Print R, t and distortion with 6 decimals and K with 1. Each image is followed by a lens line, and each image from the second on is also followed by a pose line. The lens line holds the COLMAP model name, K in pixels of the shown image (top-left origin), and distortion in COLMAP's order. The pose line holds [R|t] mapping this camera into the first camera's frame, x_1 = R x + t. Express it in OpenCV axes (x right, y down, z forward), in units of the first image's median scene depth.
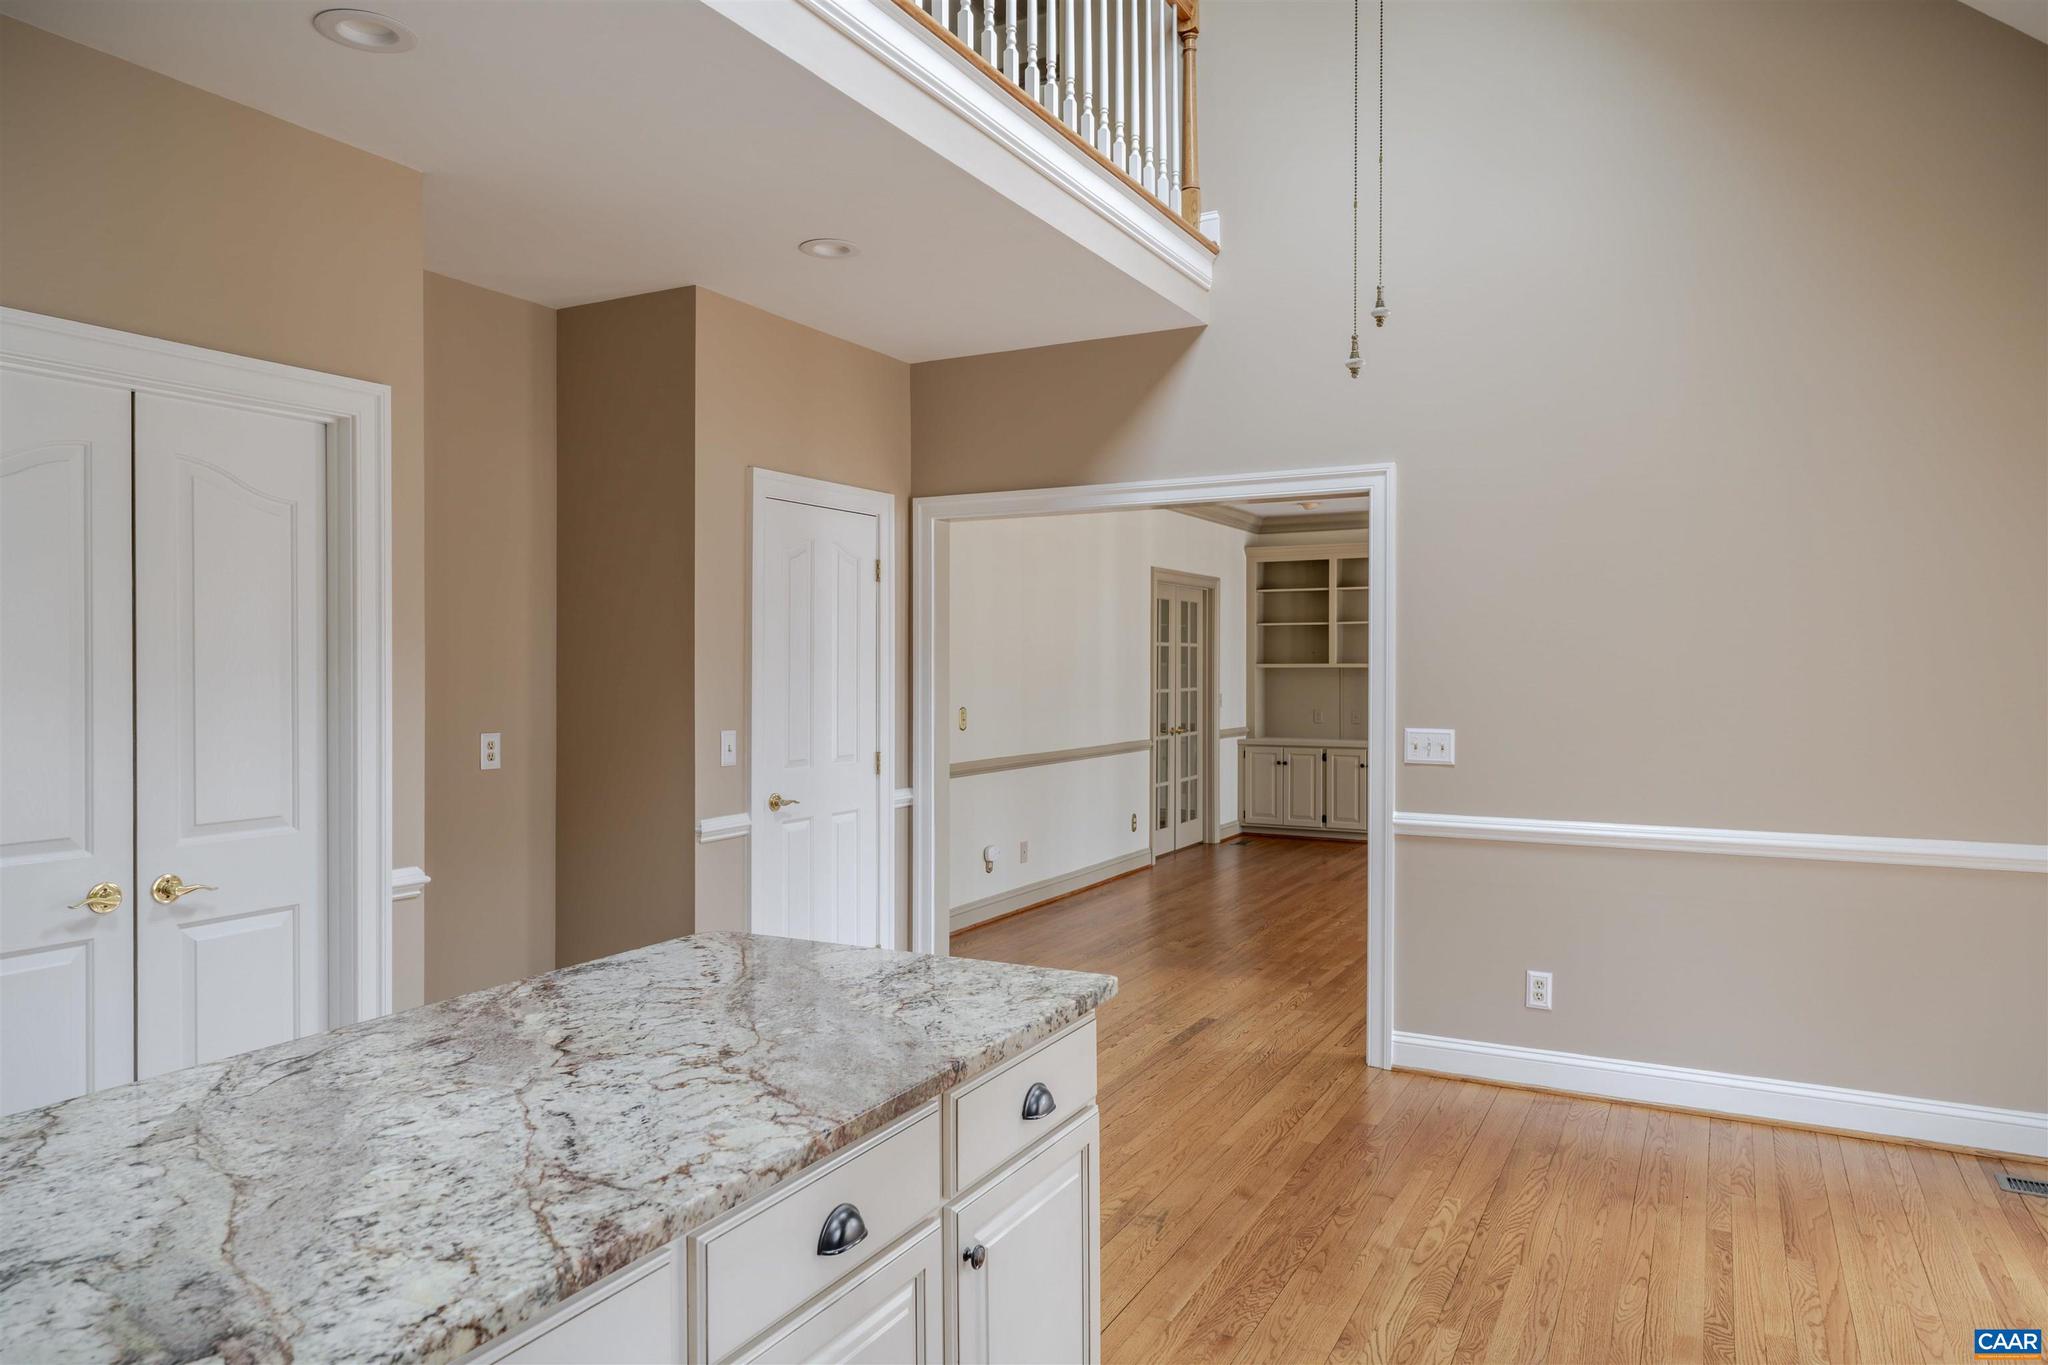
lens RADIAL K [[1302.8, 0, 1022.4], [0, 1302.8, 681.4], [0, 0, 1]] dist [-0.001624, -0.000552]
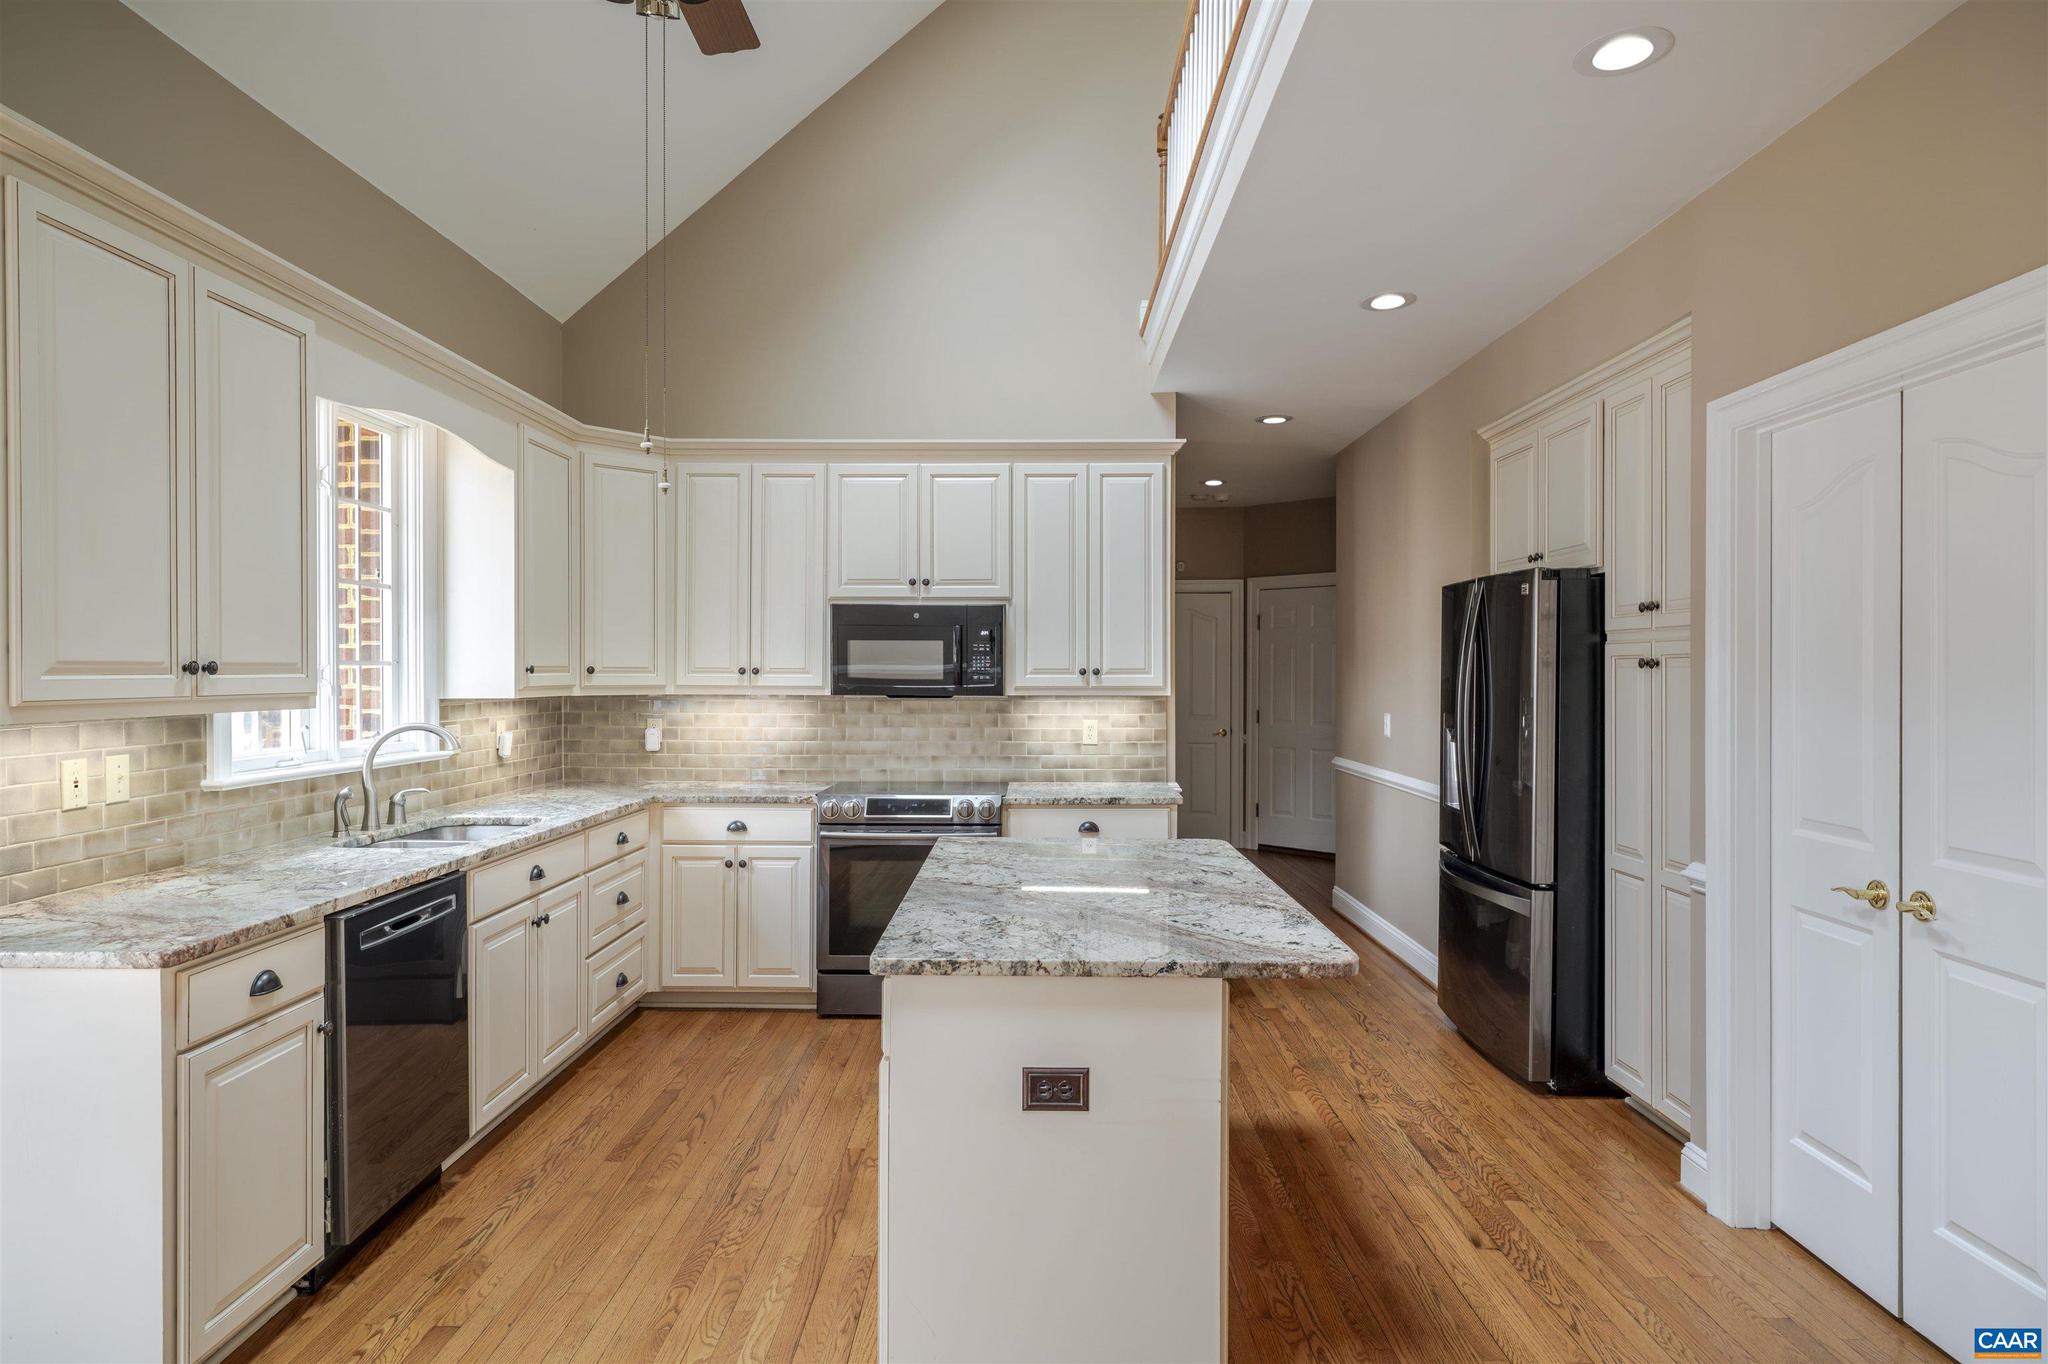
lens RADIAL K [[1164.1, 0, 1026.9], [0, 1164.1, 677.5], [0, 0, 1]] dist [-0.004944, 0.002136]
pose [[-0.886969, -0.000179, -0.461829, 0.086874], [-0.007841, 0.999862, 0.014672, -0.004017], [0.461762, 0.016635, -0.886848, 0.408010]]
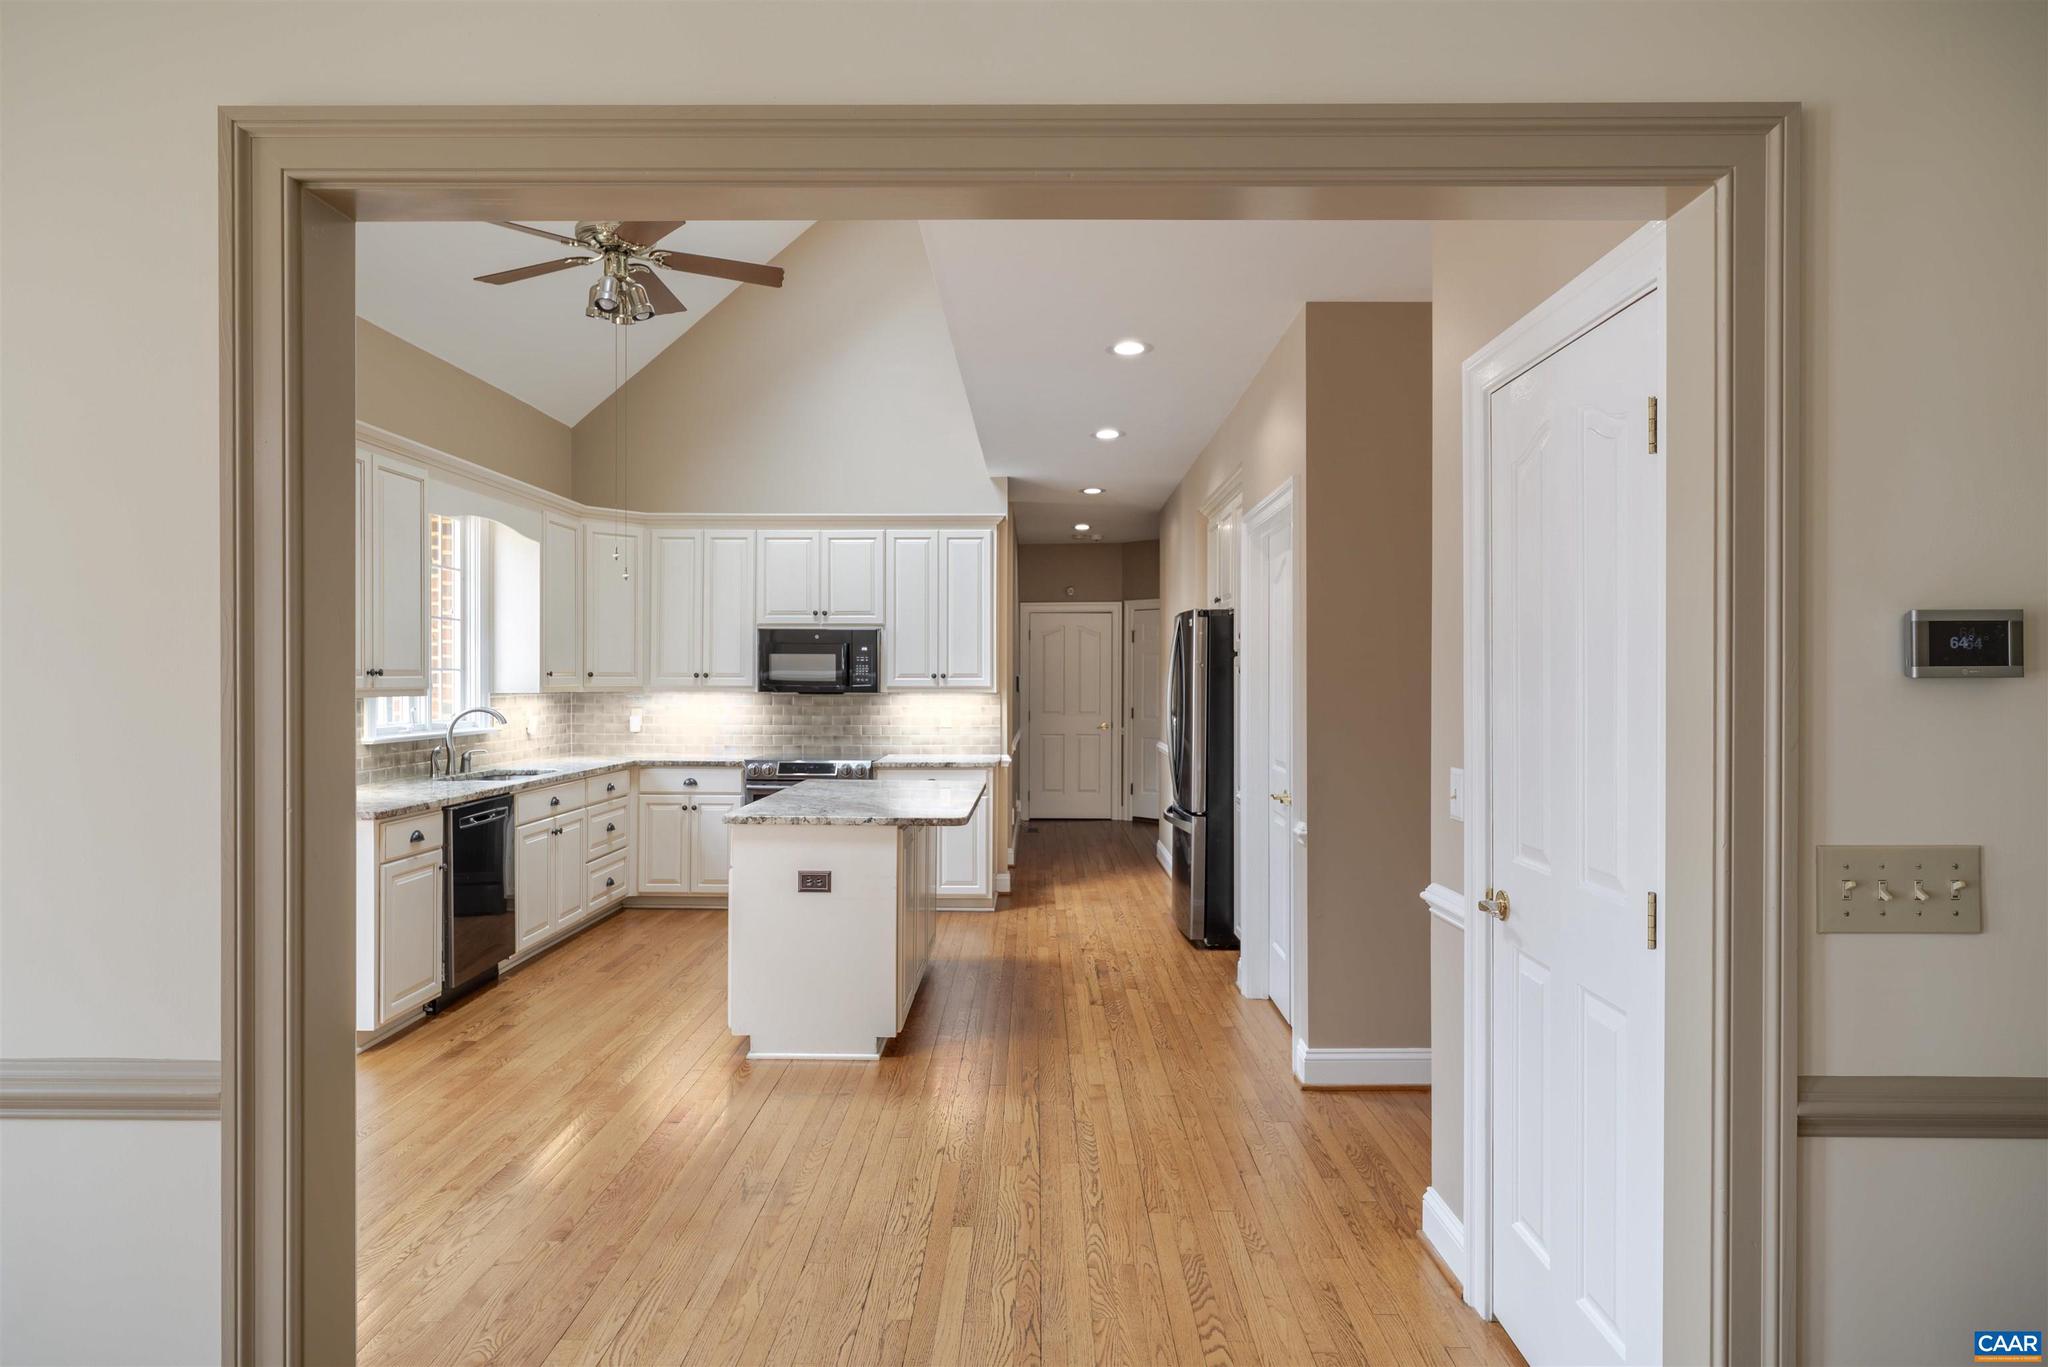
lens RADIAL K [[1164.1, 0, 1023.5], [0, 1164.1, 678.7], [0, 0, 1]] dist [-0.004944, 0.002136]
pose [[-0.891008, -0.002965, -0.453978, 0.109690], [-0.008887, 0.999901, 0.010912, -0.005948], [0.453900, 0.013757, -0.890946, 0.633032]]
